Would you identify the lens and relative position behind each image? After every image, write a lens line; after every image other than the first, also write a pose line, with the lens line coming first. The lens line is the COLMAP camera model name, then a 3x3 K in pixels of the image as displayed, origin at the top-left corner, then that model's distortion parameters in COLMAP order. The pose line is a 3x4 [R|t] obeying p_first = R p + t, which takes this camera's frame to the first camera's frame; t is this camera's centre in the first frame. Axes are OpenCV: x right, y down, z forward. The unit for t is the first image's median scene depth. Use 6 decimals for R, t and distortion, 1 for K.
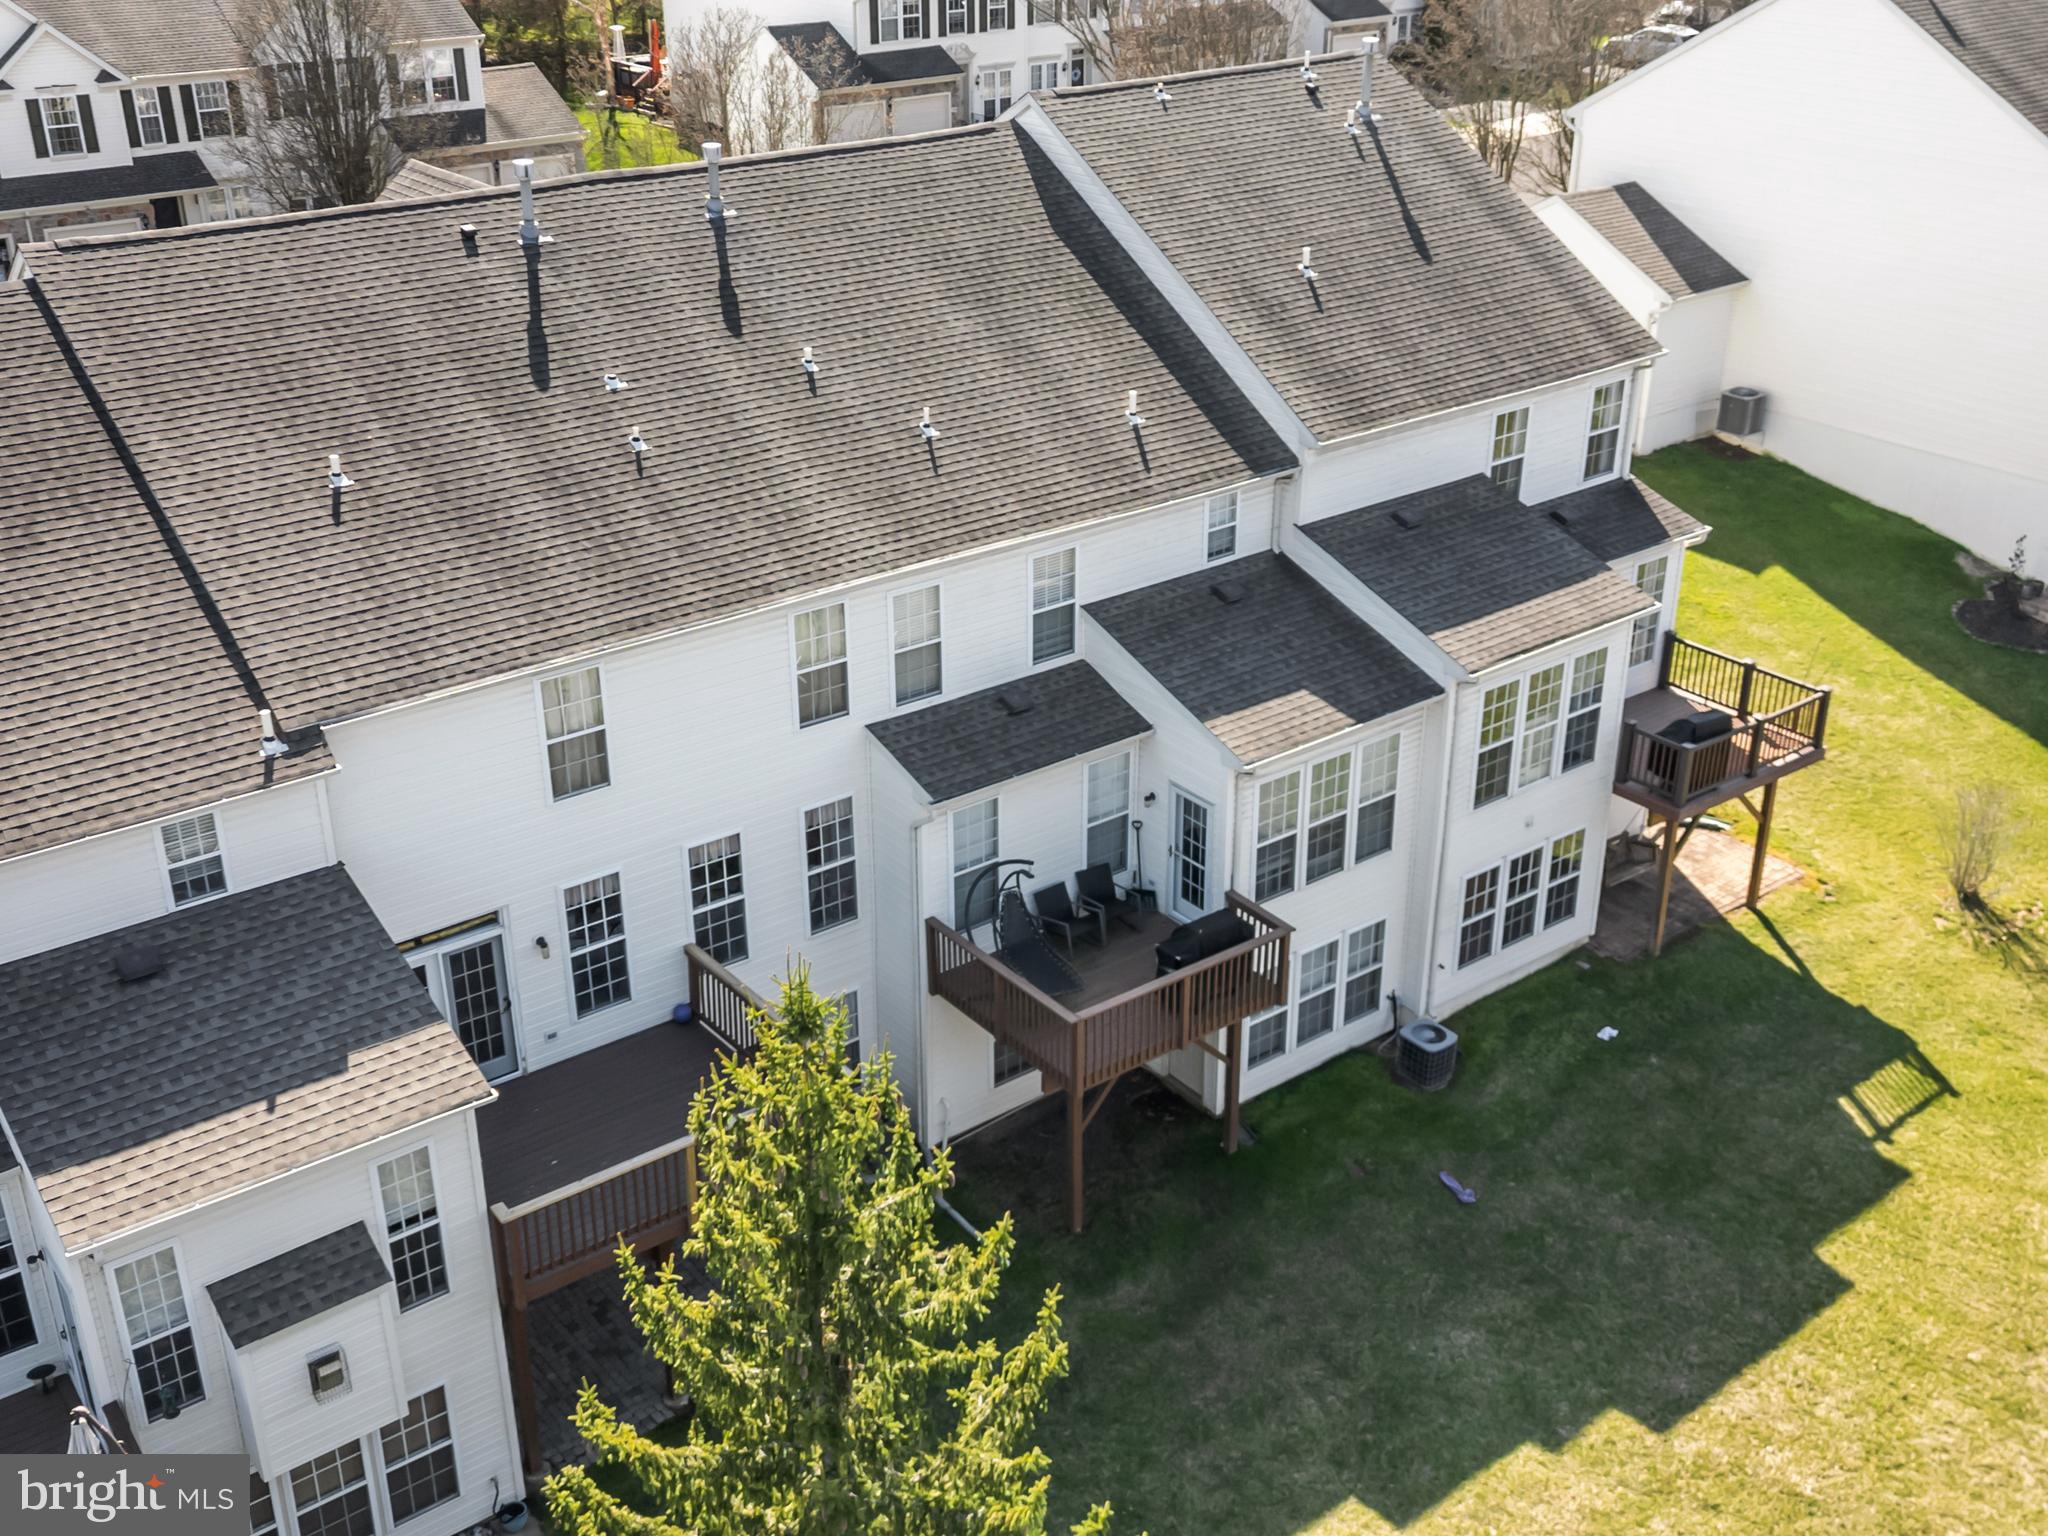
lens RADIAL K [[2120.9, 0, 1028.0], [0, 2120.9, 764.2], [0, 0, 1]] dist [0.050714, 0.000000]
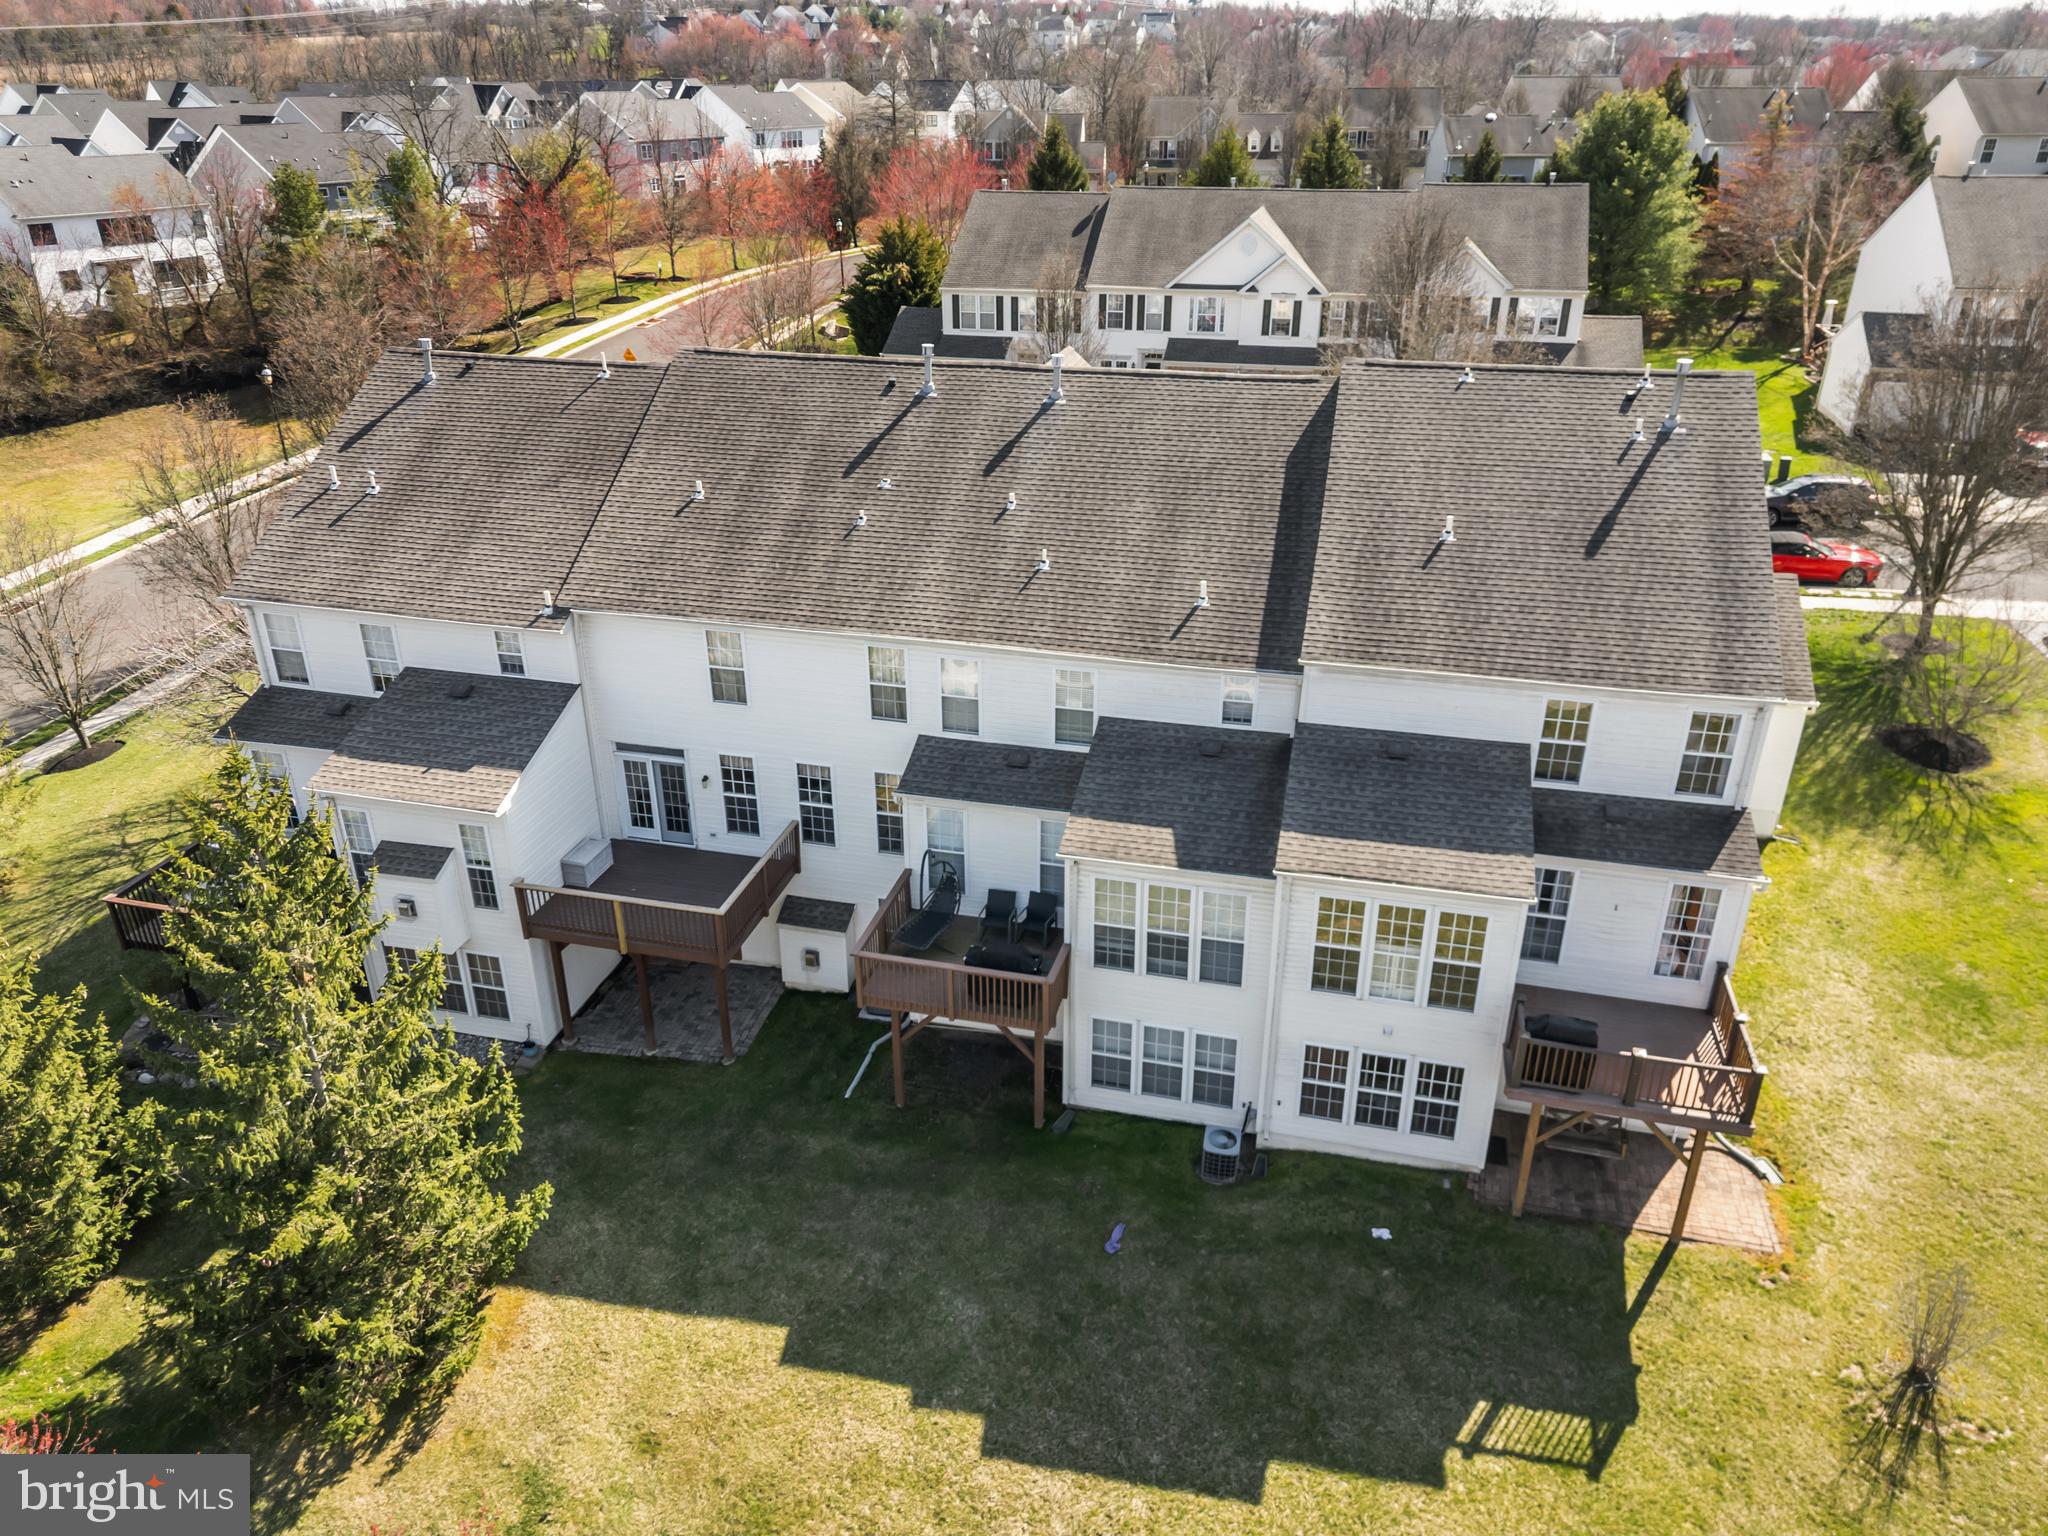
lens RADIAL K [[1440.1, 0, 1028.9], [0, 1440.1, 765.4], [0, 0, 1]] dist [0.061473, -0.049057]
pose [[0.625294, 0.344346, -0.700310, 0.659845], [-0.344572, 0.926997, 0.148147, -0.167051], [0.700198, 0.148672, 0.698297, 0.315887]]
